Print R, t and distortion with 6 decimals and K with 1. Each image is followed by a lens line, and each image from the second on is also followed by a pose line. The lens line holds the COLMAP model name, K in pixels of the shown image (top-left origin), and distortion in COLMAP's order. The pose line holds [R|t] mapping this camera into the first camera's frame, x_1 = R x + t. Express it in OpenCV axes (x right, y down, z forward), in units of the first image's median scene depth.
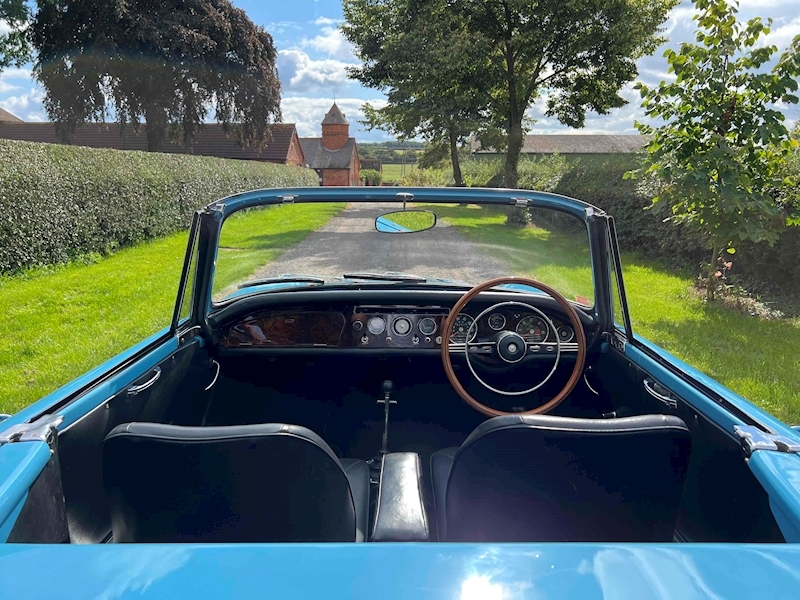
lens RADIAL K [[605.2, 0, 405.7], [0, 605.2, 302.0], [0, 0, 1]] dist [0.047787, -0.056114]
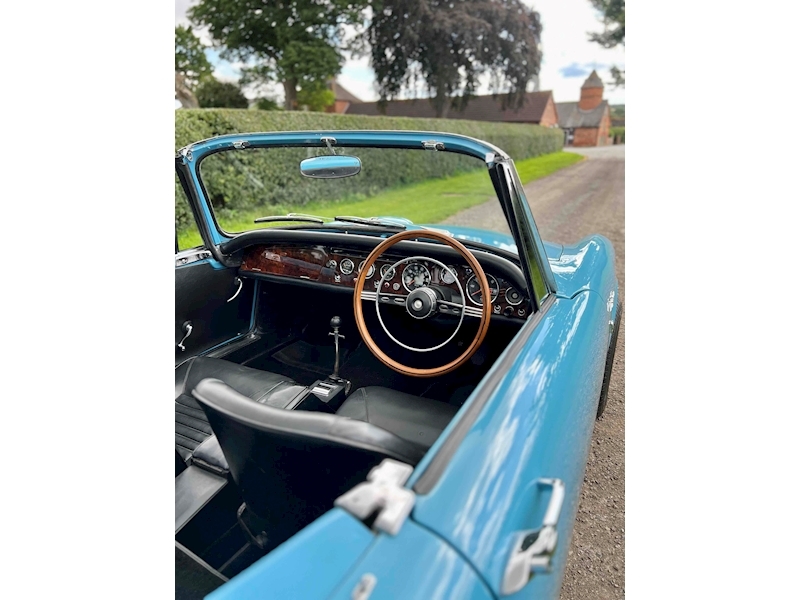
lens RADIAL K [[464.2, 0, 400.2], [0, 464.2, 303.8], [0, 0, 1]] dist [0.012579, -0.010080]
pose [[0.886515, 0.140888, -0.440729, 0.048340], [-0.077211, 0.984204, 0.159313, -0.004155], [0.456213, -0.107204, 0.883390, 0.032910]]
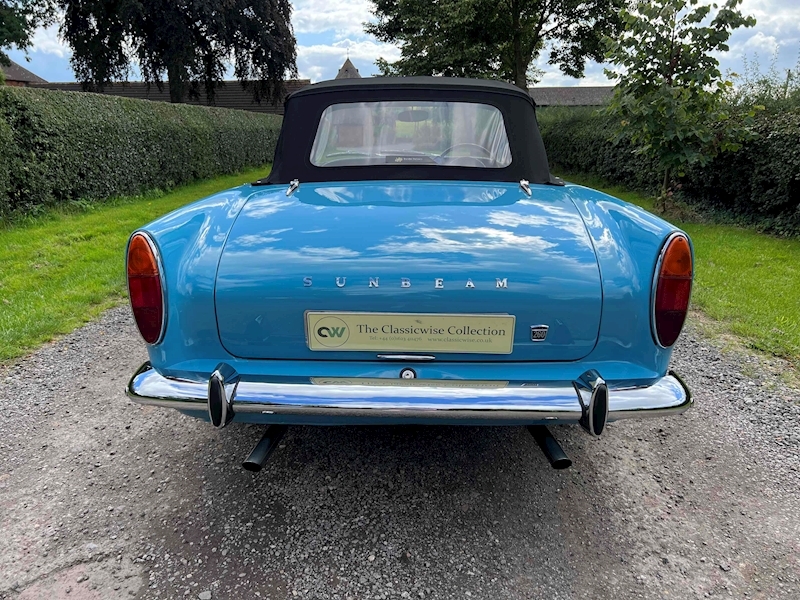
lens RADIAL K [[605.2, 0, 396.2], [0, 605.2, 296.7], [0, 0, 1]] dist [0.047787, -0.056114]
pose [[0.999237, -0.002928, -0.038942, 0.002557], [0.005227, 0.998240, 0.059071, 0.035888], [0.038701, -0.059229, 0.997494, -0.109704]]
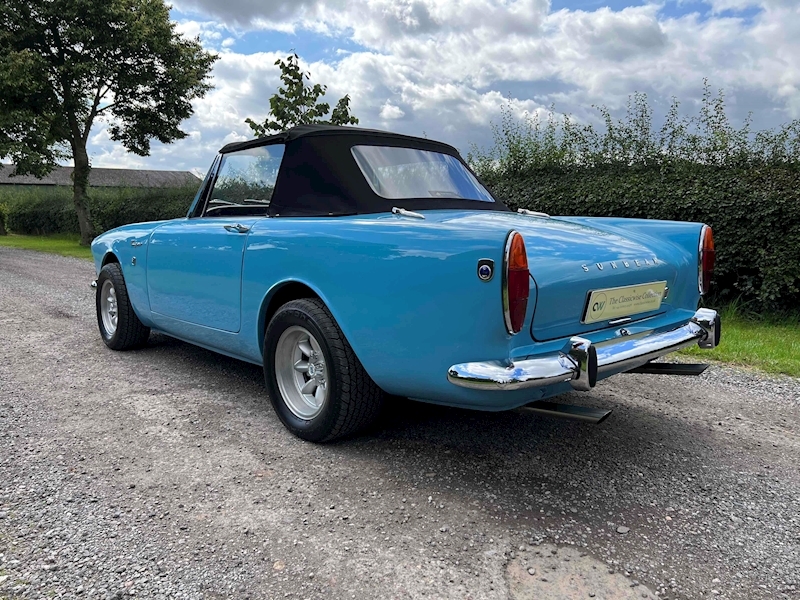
lens RADIAL K [[603.6, 0, 404.1], [0, 603.6, 302.5], [0, 0, 1]] dist [0.028554, -0.028659]
pose [[0.739713, -0.103536, 0.664910, -0.120117], [0.141287, 0.989964, -0.003030, 0.040917], [-0.657923, 0.096184, 0.746917, -0.081697]]
